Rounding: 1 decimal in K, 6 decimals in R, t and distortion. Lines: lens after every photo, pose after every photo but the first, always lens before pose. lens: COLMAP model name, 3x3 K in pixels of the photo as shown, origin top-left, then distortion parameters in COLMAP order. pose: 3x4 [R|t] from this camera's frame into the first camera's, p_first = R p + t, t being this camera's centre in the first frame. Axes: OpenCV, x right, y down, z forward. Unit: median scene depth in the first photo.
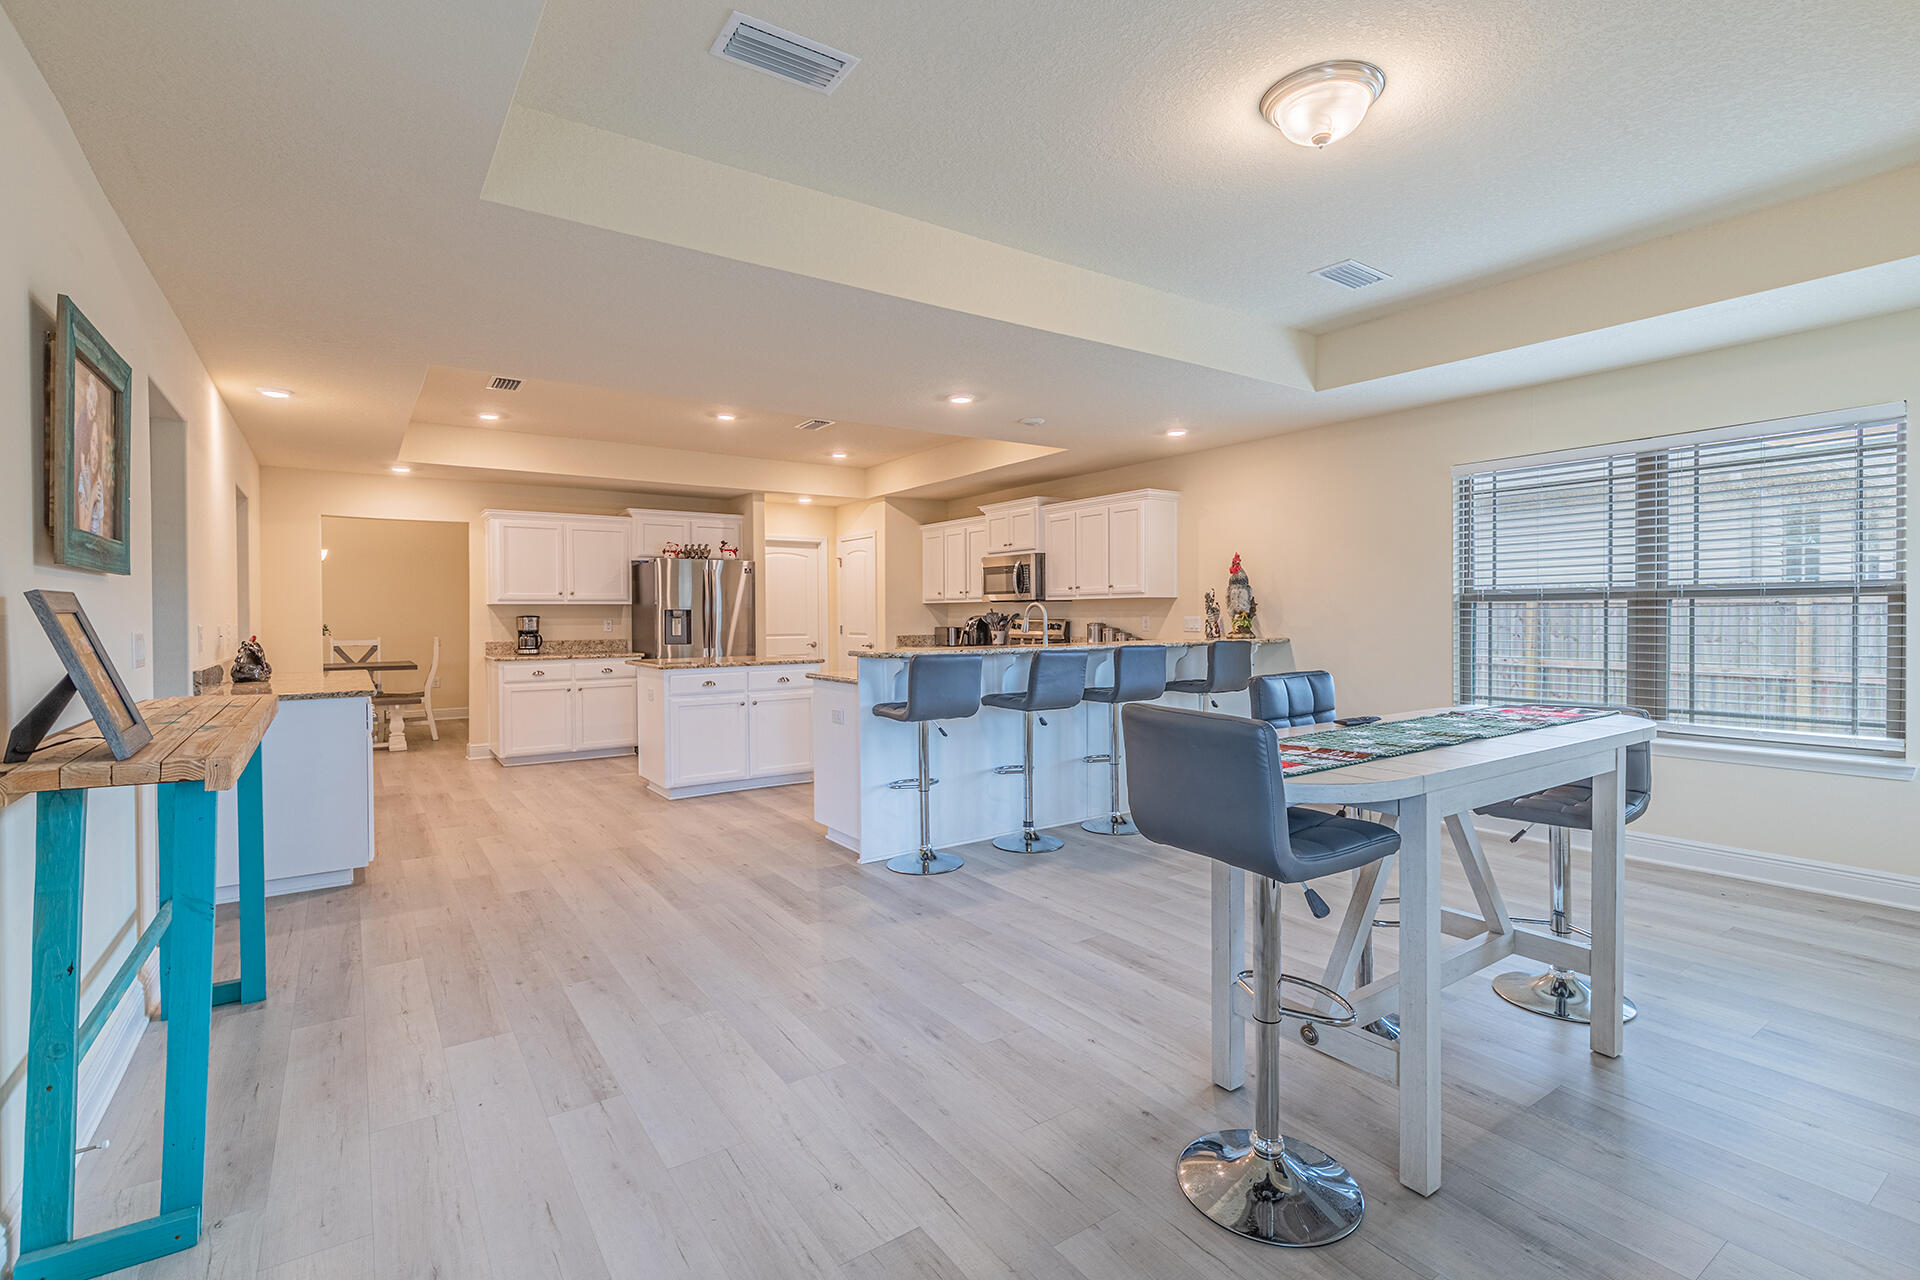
lens RADIAL K [[877.3, 0, 960.2], [0, 877.3, 629.5], [0, 0, 1]] dist [0.003387, 0.000725]
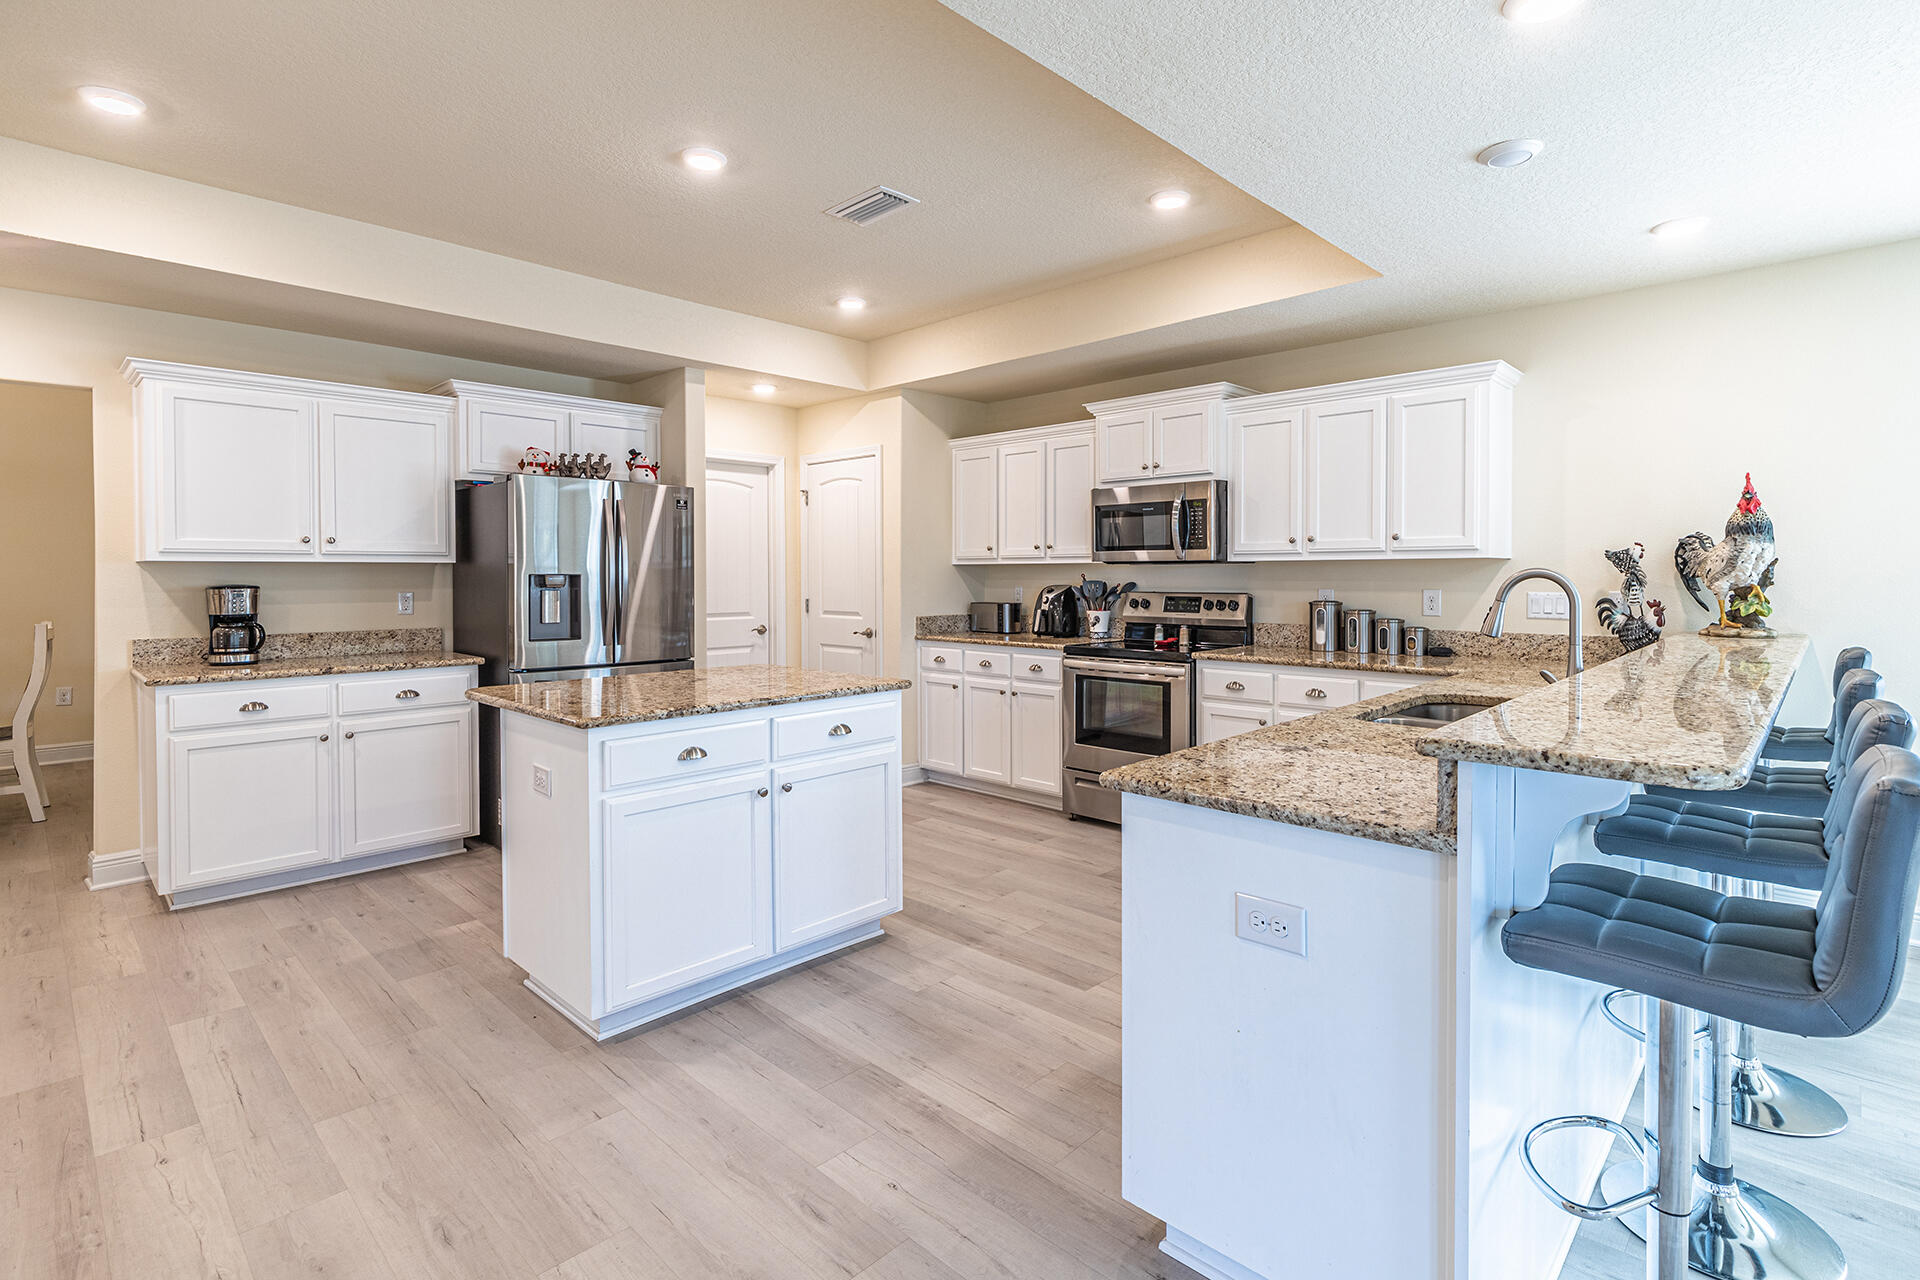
lens RADIAL K [[914.9, 0, 949.9], [0, 914.9, 586.3], [0, 0, 1]] dist [-0.003485, 0.000891]
pose [[0.982691, 0.002651, 0.185233, -0.186277], [-0.001964, 0.999990, -0.003893, -0.013161], [-0.185242, 0.003462, 0.982687, 0.409676]]
